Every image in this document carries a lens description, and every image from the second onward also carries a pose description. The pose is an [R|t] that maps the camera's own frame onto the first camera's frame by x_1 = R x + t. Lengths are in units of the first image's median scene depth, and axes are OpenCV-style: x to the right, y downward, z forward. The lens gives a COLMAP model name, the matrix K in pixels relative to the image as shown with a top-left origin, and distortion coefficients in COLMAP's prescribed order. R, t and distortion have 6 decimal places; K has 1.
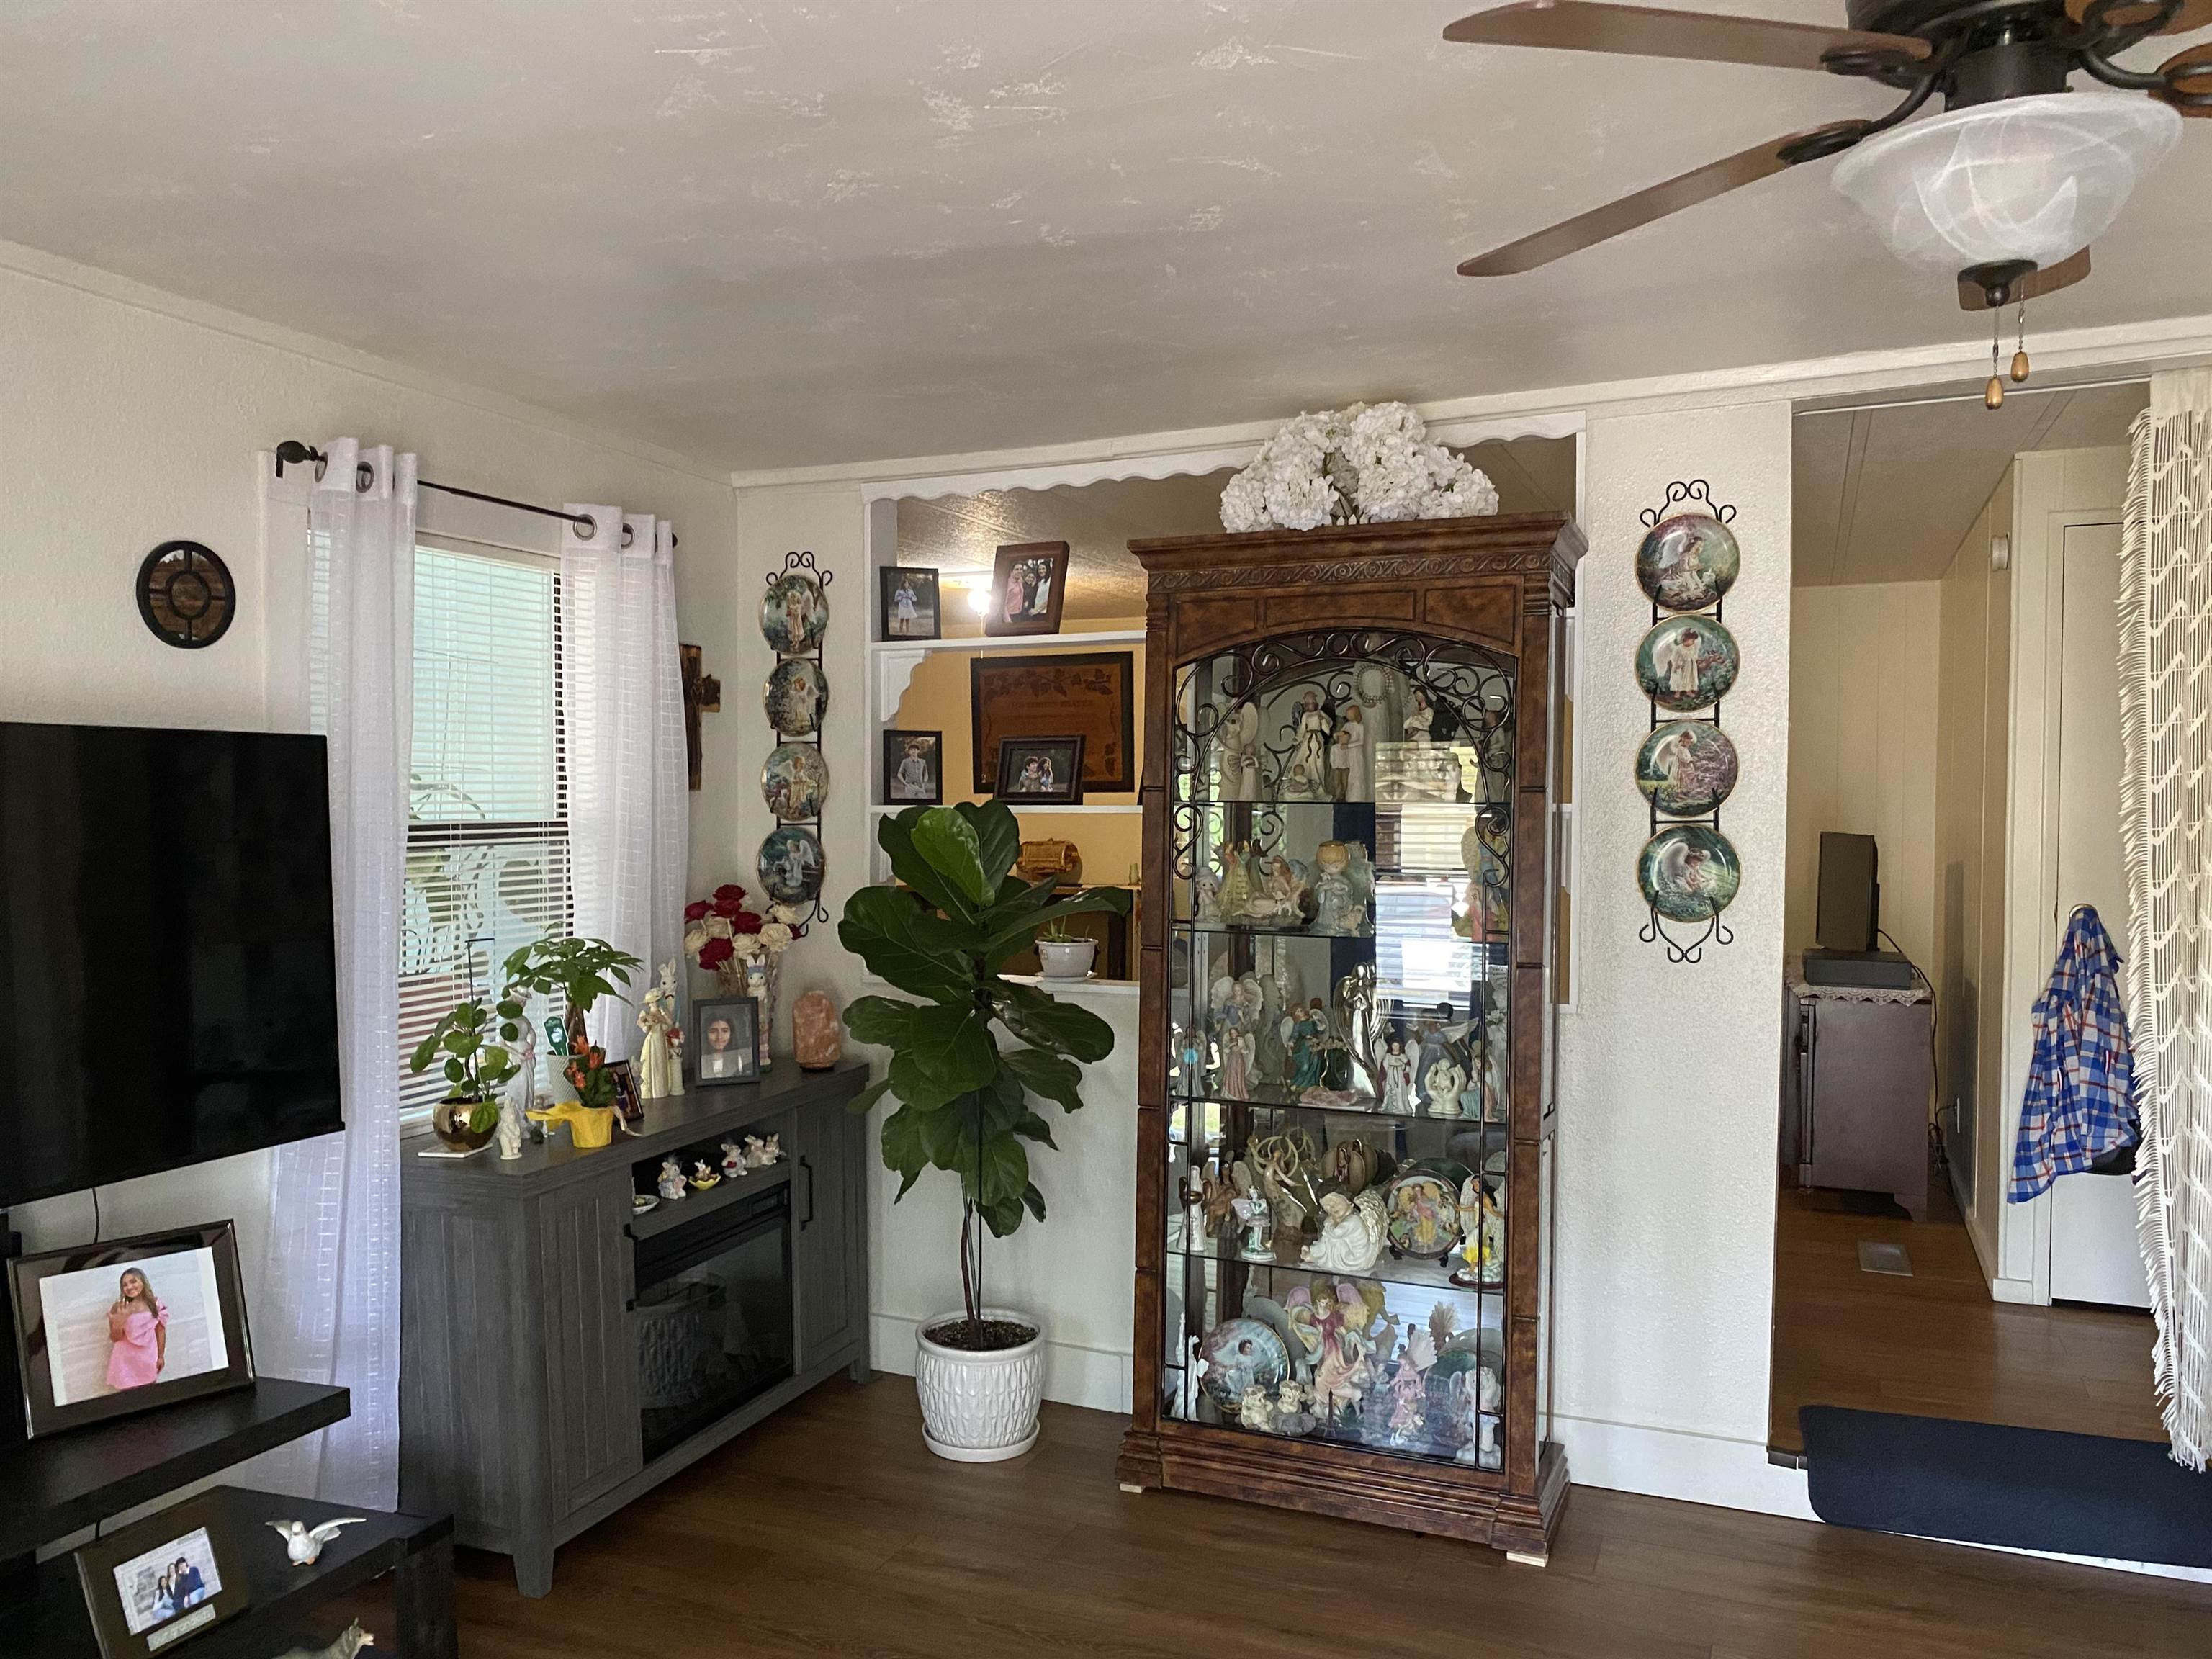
lens RADIAL K [[1678.9, 0, 1084.7], [0, 1678.9, 836.0], [0, 0, 1]] dist [0.015393, -0.026247]
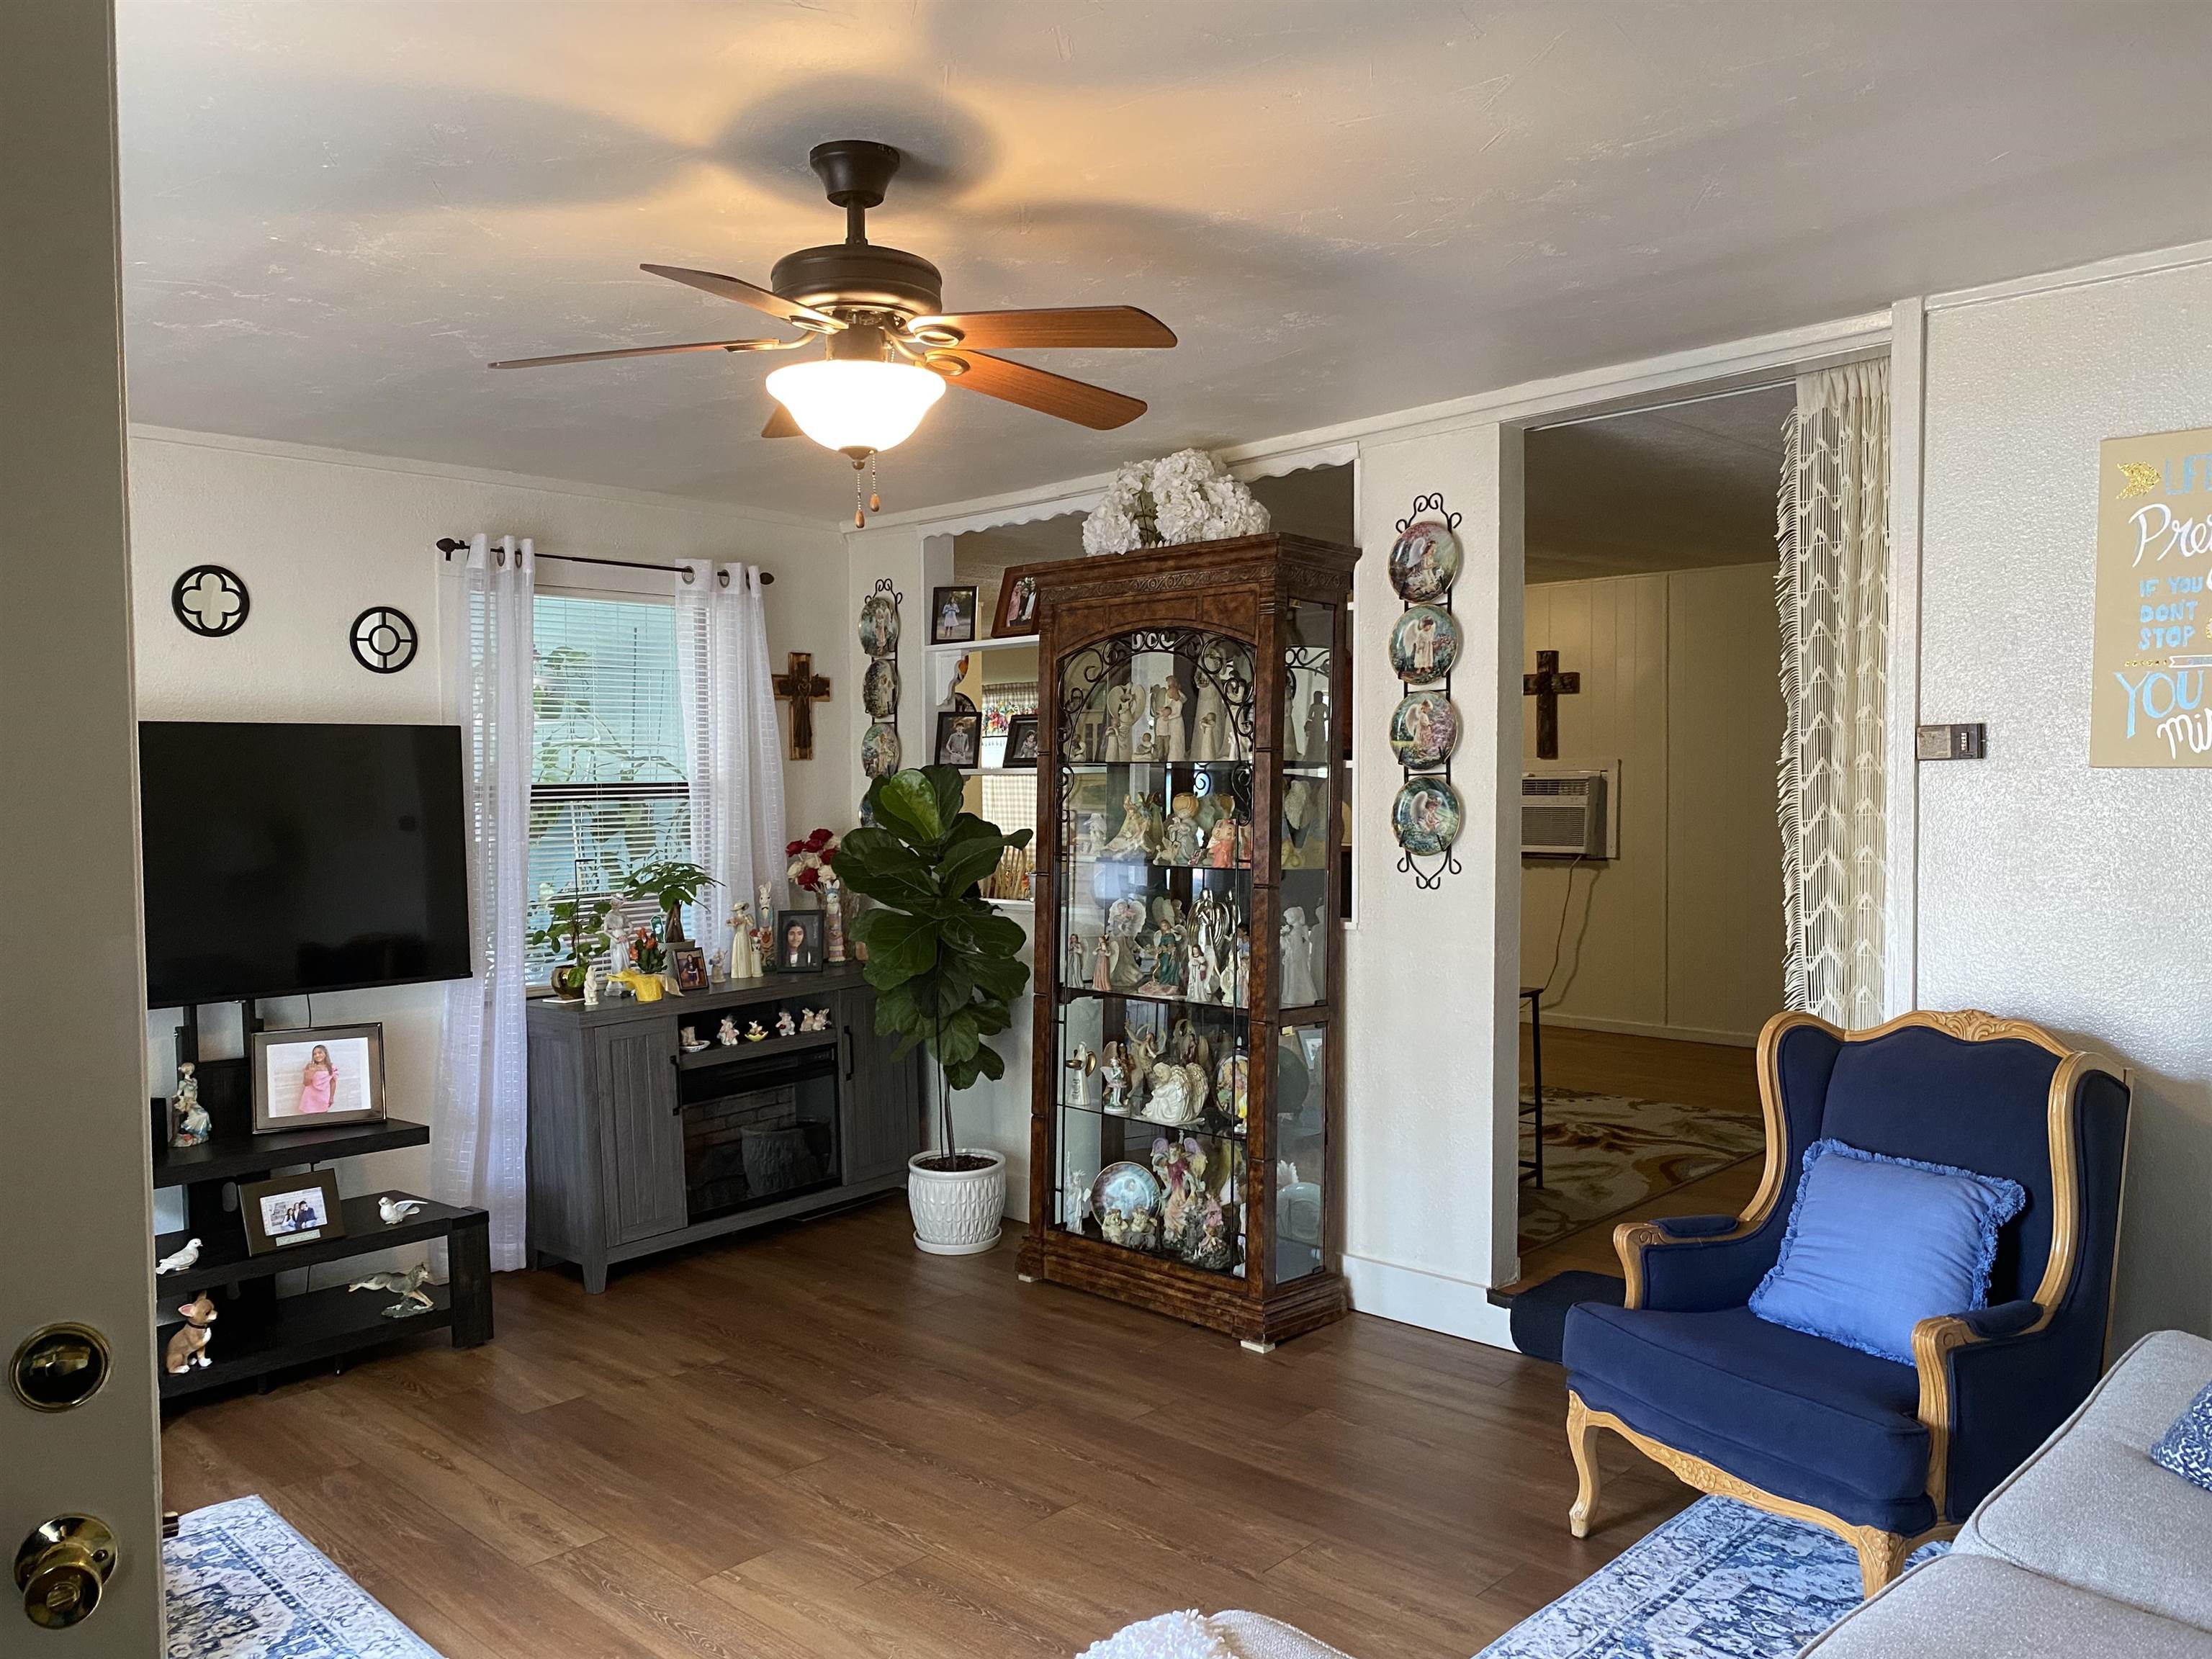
lens RADIAL K [[1678.9, 0, 1117.4], [0, 1678.9, 829.1], [0, 0, 1]] dist [0.015393, -0.026247]
pose [[0.937884, 0.001714, -0.346946, 0.573108], [0.002083, 0.999942, 0.010571, 0.018177], [0.346944, -0.010637, 0.937826, -0.225952]]
